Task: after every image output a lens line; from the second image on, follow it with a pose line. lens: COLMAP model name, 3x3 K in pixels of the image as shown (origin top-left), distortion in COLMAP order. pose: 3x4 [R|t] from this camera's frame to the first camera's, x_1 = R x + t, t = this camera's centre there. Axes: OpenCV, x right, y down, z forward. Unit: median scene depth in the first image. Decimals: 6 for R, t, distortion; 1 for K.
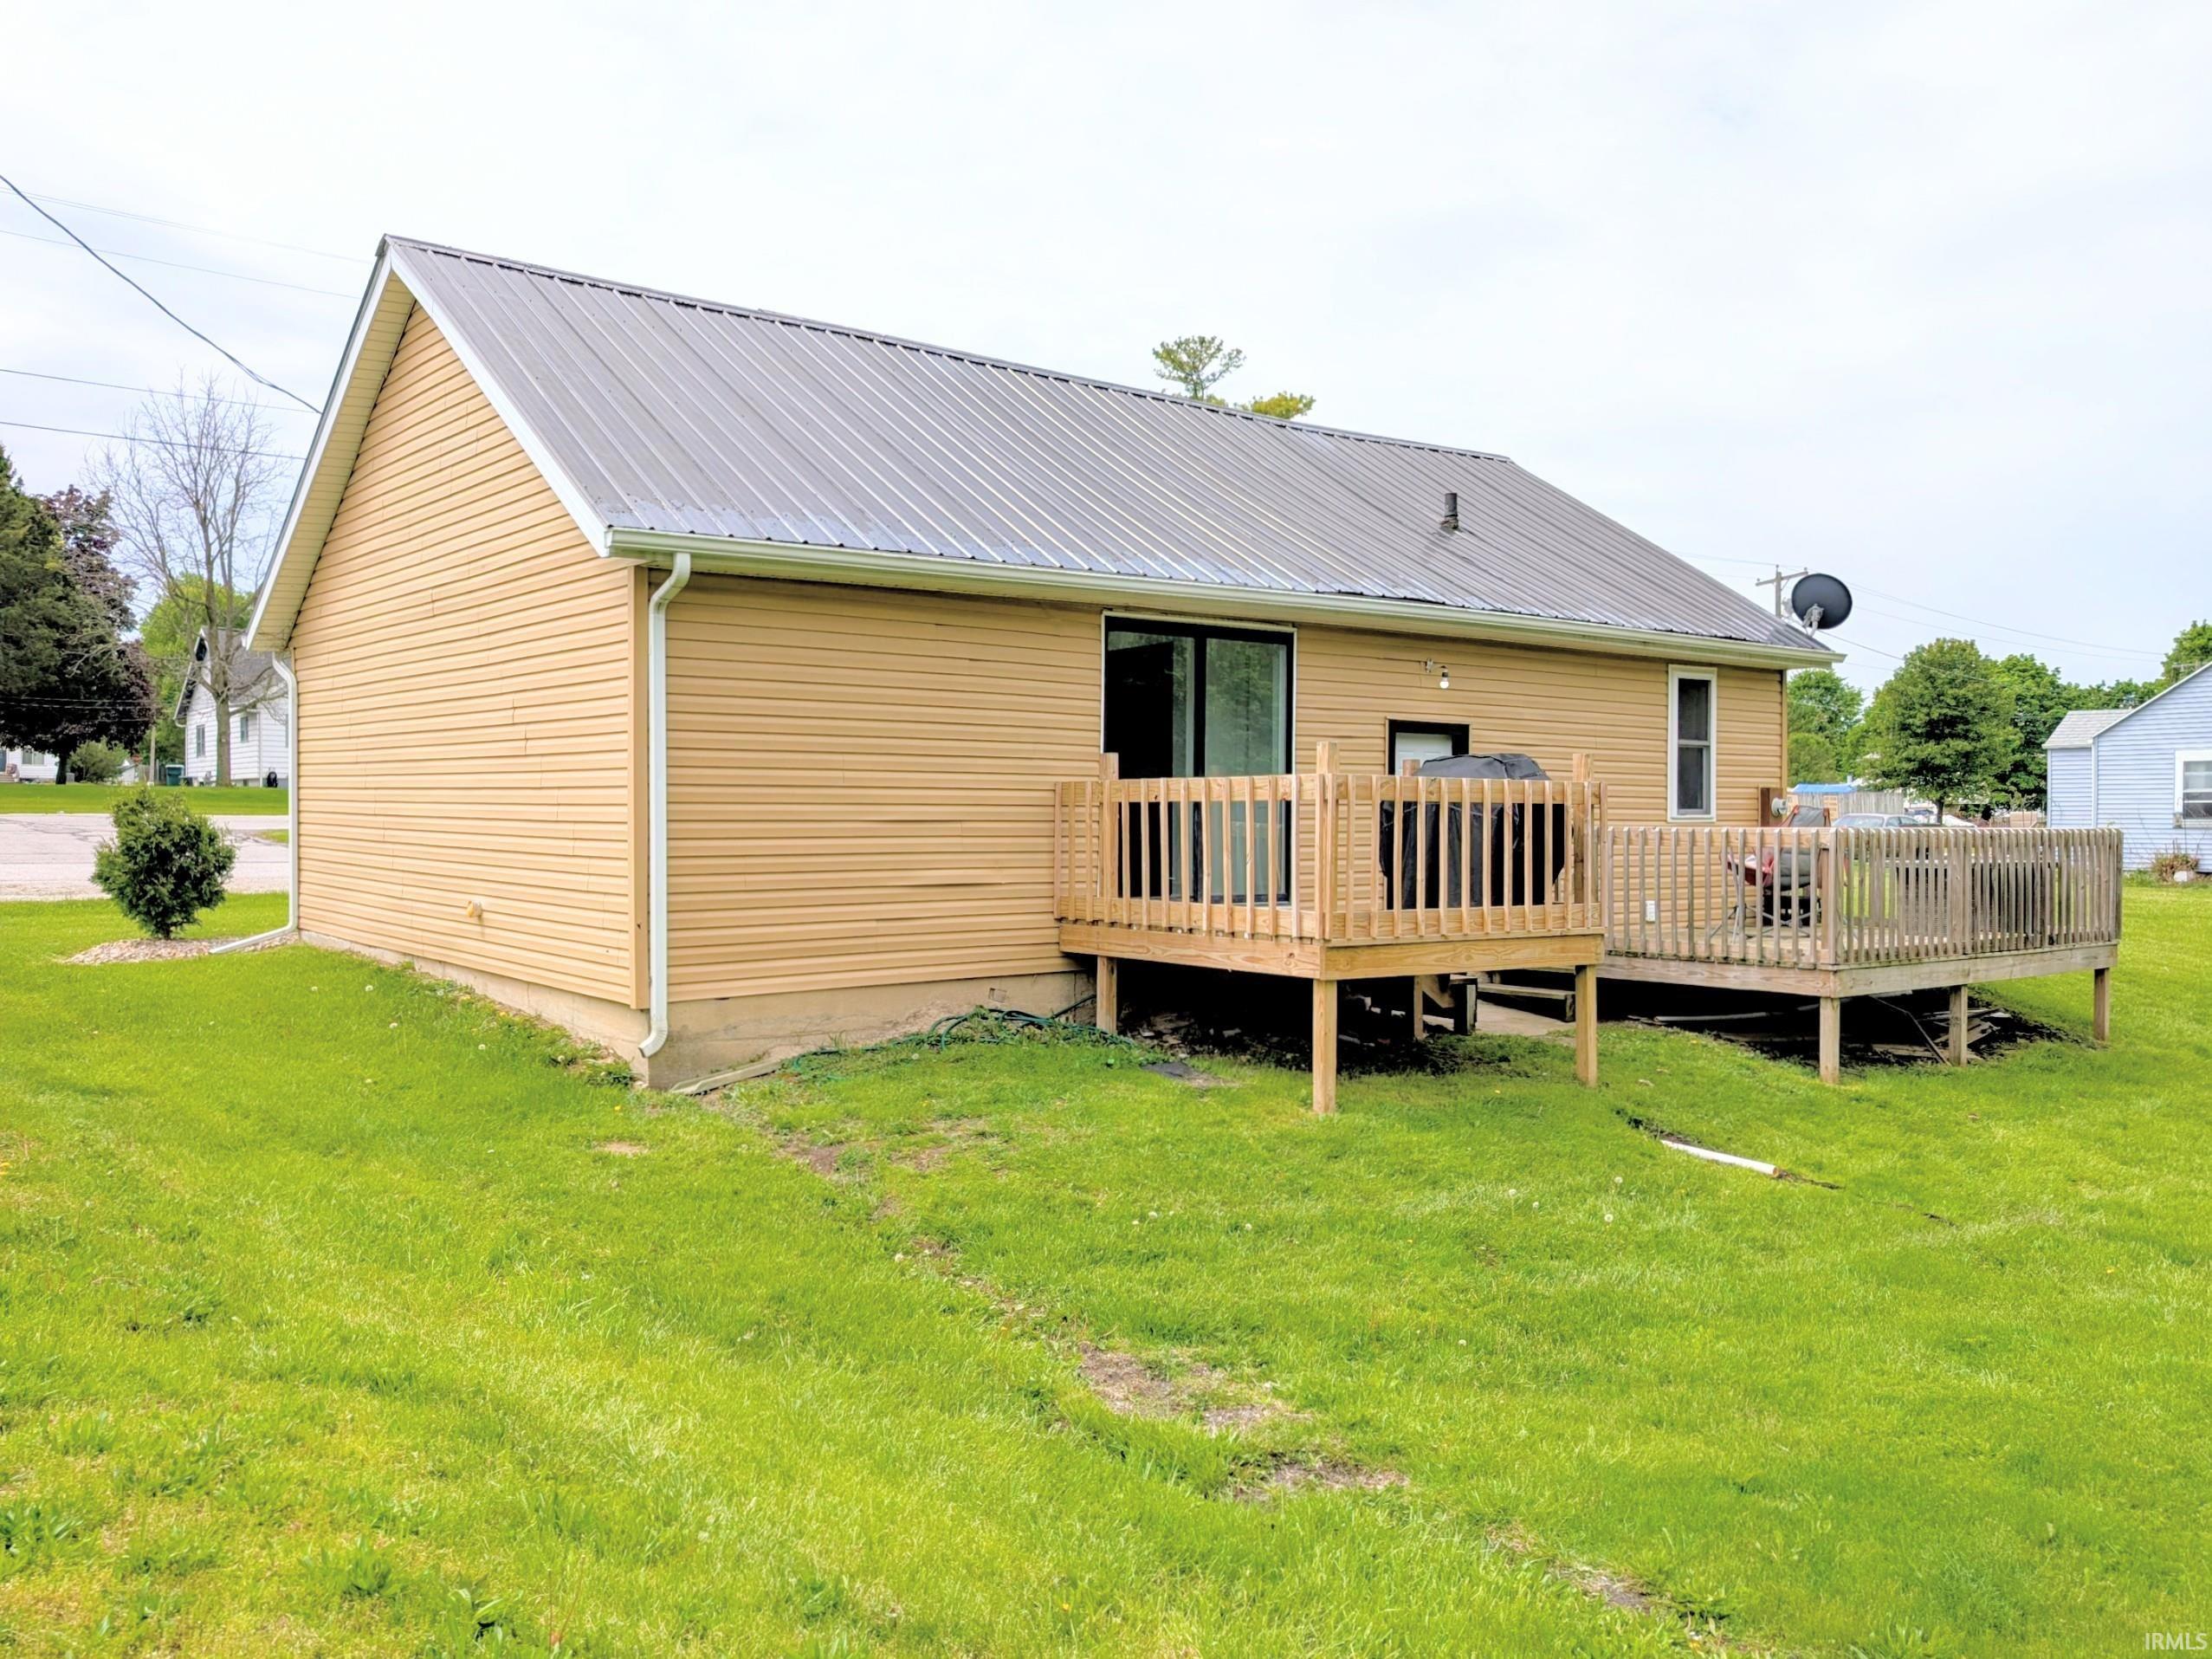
lens RADIAL K [[1613.5, 0, 1106.7], [0, 1613.5, 811.3], [0, 0, 1]] dist [0.016146, 0.000195]
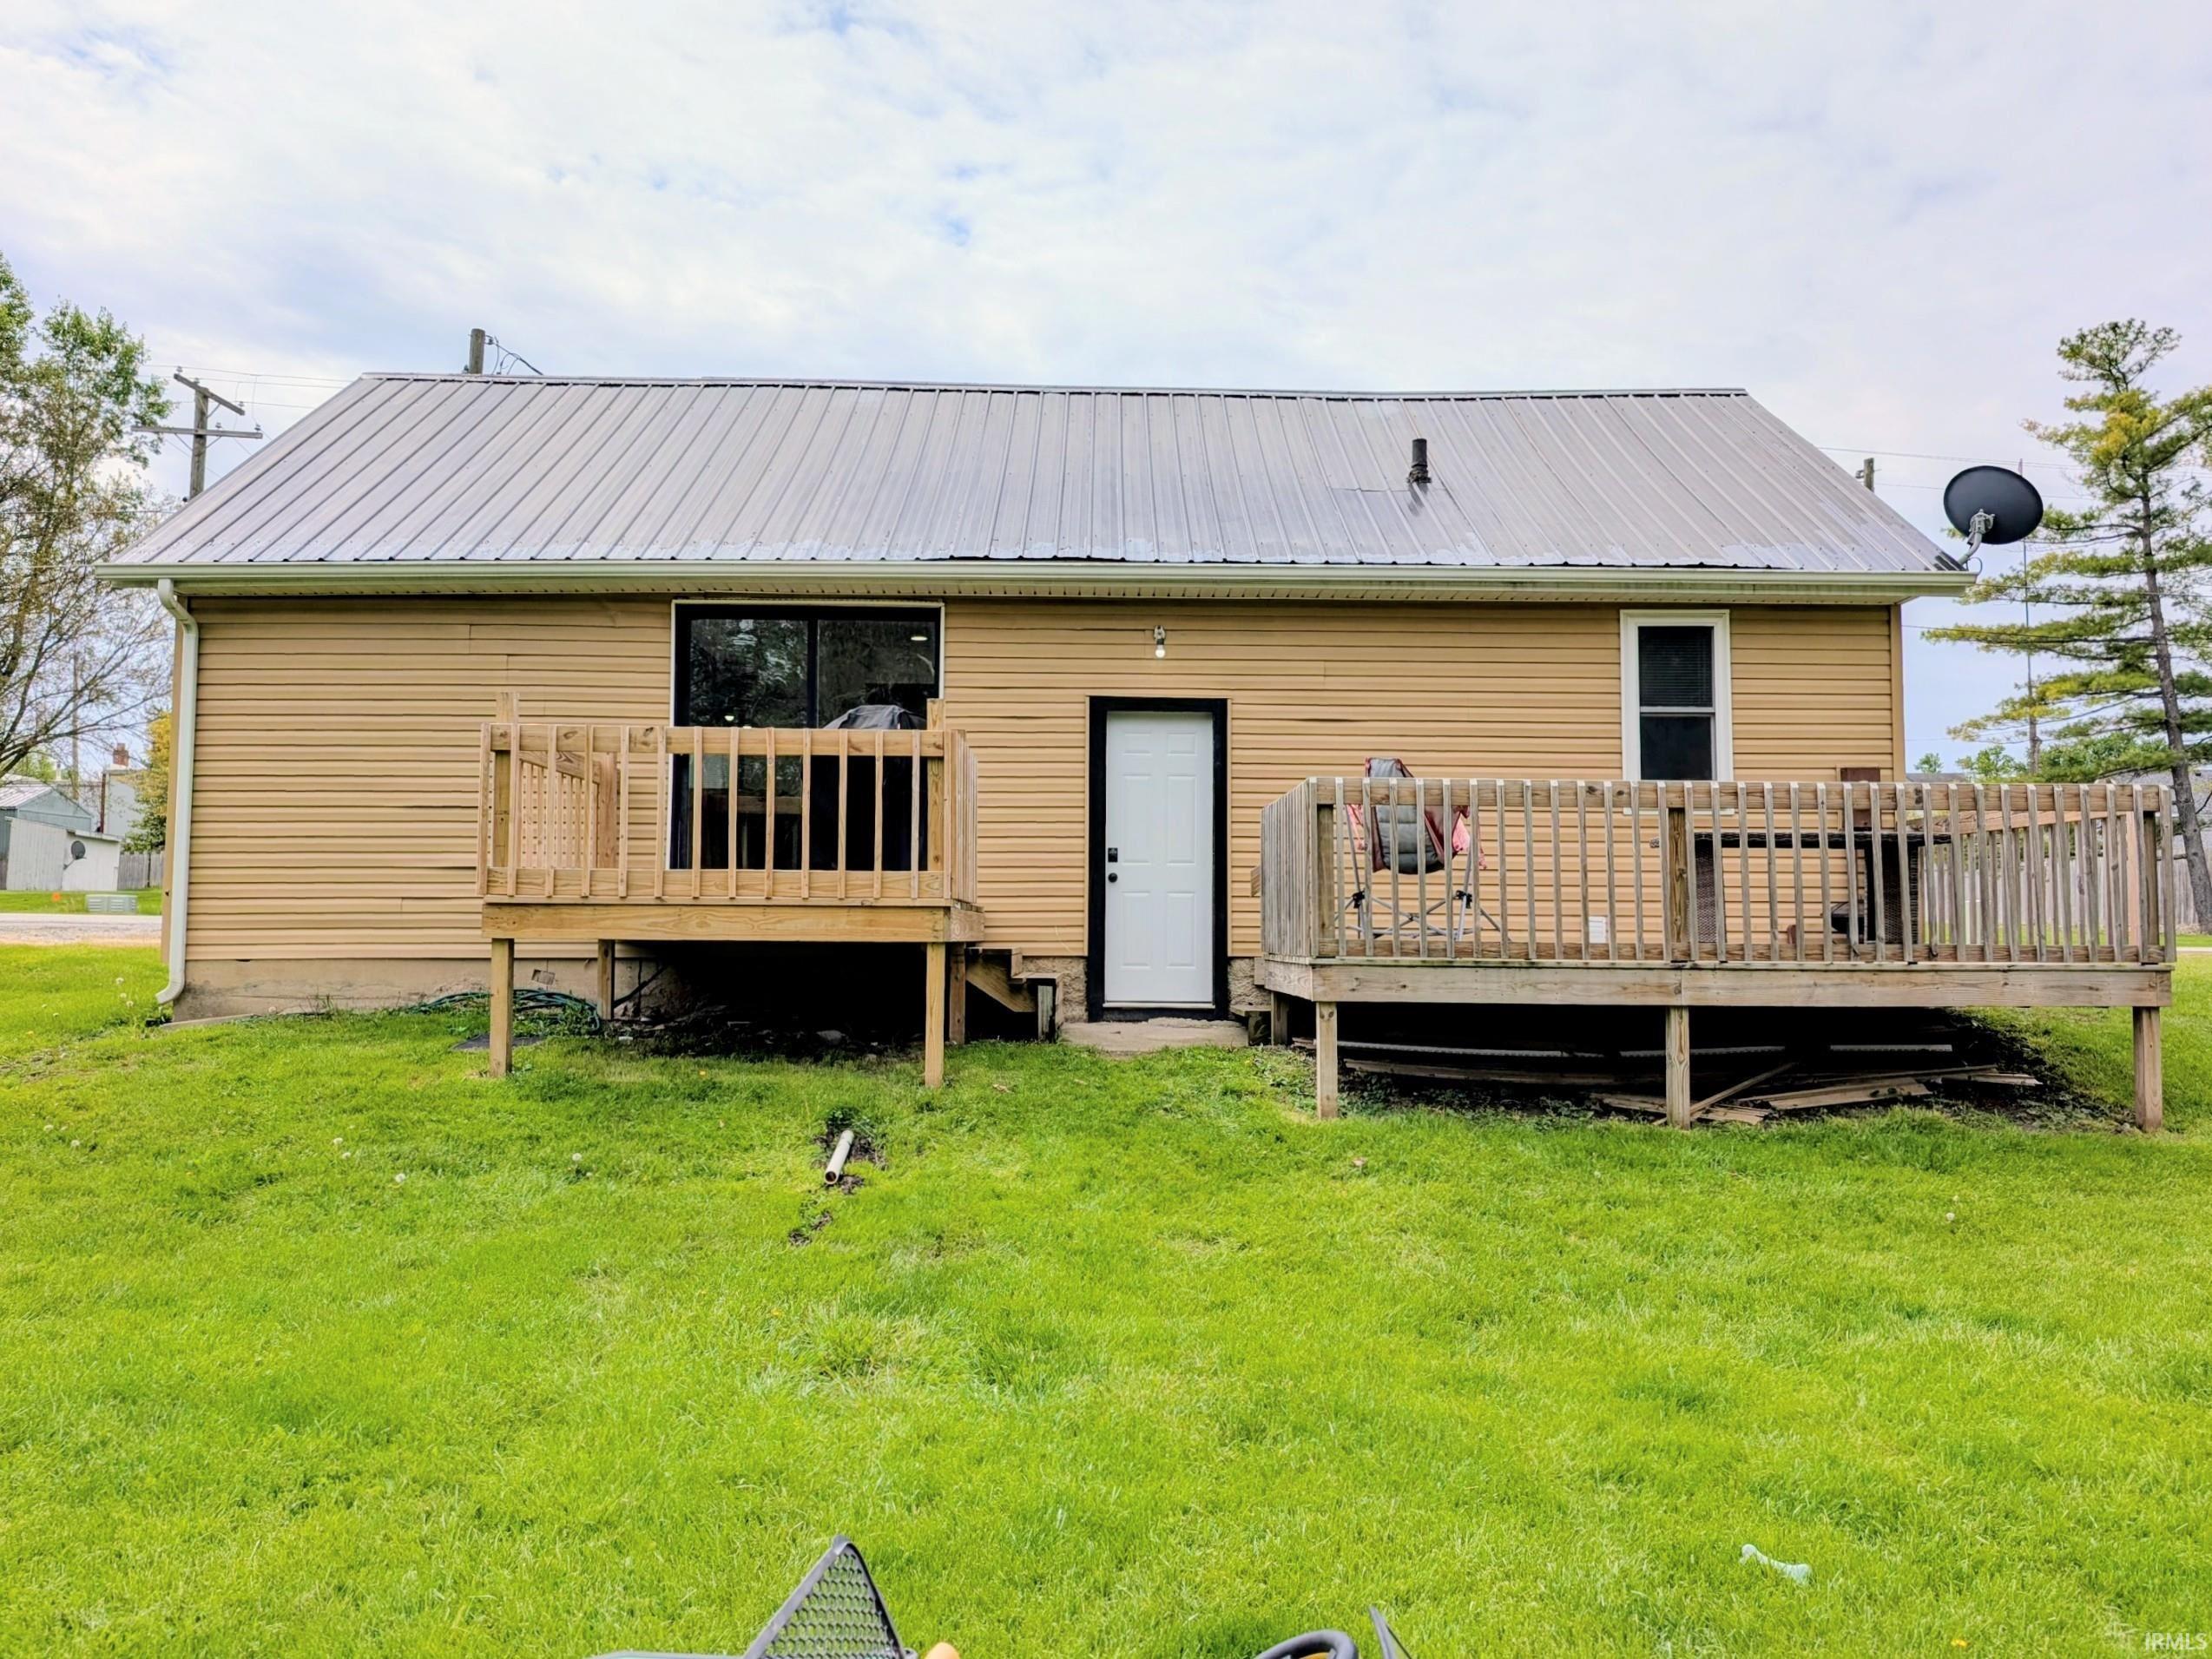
lens RADIAL K [[1613.3, 0, 1106.7], [0, 1613.3, 811.3], [0, 0, 1]] dist [0.016146, 0.000195]
pose [[0.835339, -0.038483, -0.548386, 0.561030], [0.005082, 0.998045, -0.062297, 0.051848], [0.549711, 0.049252, 0.833901, 0.223613]]
